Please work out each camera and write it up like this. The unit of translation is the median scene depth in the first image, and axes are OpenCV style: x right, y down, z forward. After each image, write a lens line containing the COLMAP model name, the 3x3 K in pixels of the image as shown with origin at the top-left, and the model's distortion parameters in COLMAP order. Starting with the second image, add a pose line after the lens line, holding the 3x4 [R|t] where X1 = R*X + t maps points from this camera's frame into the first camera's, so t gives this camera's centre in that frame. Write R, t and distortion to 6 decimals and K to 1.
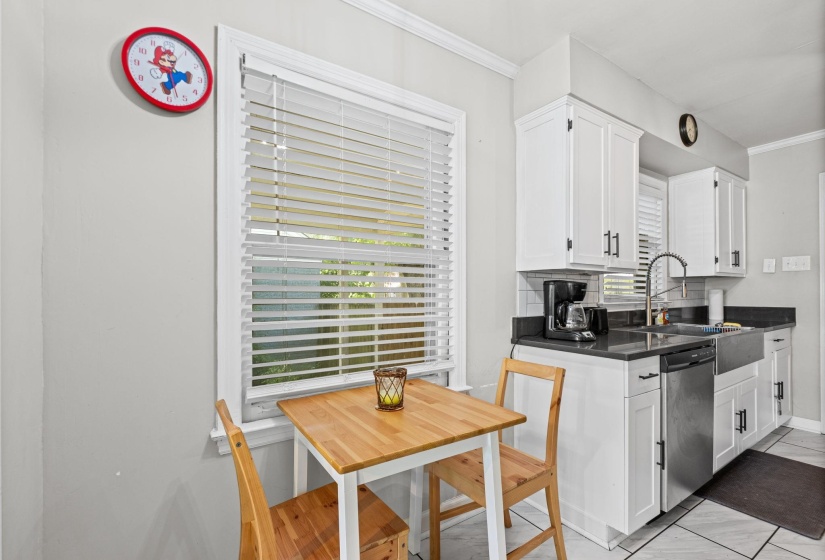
lens RADIAL K [[372.6, 0, 410.1], [0, 372.6, 290.5], [0, 0, 1]] dist [-0.001183, -0.001504]
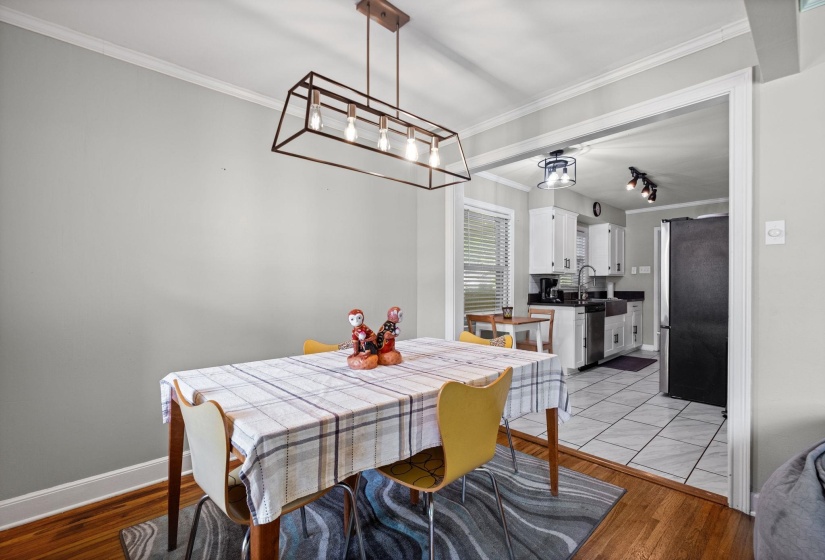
lens RADIAL K [[372.6, 0, 410.1], [0, 372.6, 290.5], [0, 0, 1]] dist [-0.001183, -0.001504]
pose [[0.987076, -0.001677, 0.160241, -0.797171], [-0.000782, 0.999883, 0.015282, 0.015745], [-0.160248, -0.015210, 0.986960, -1.149841]]
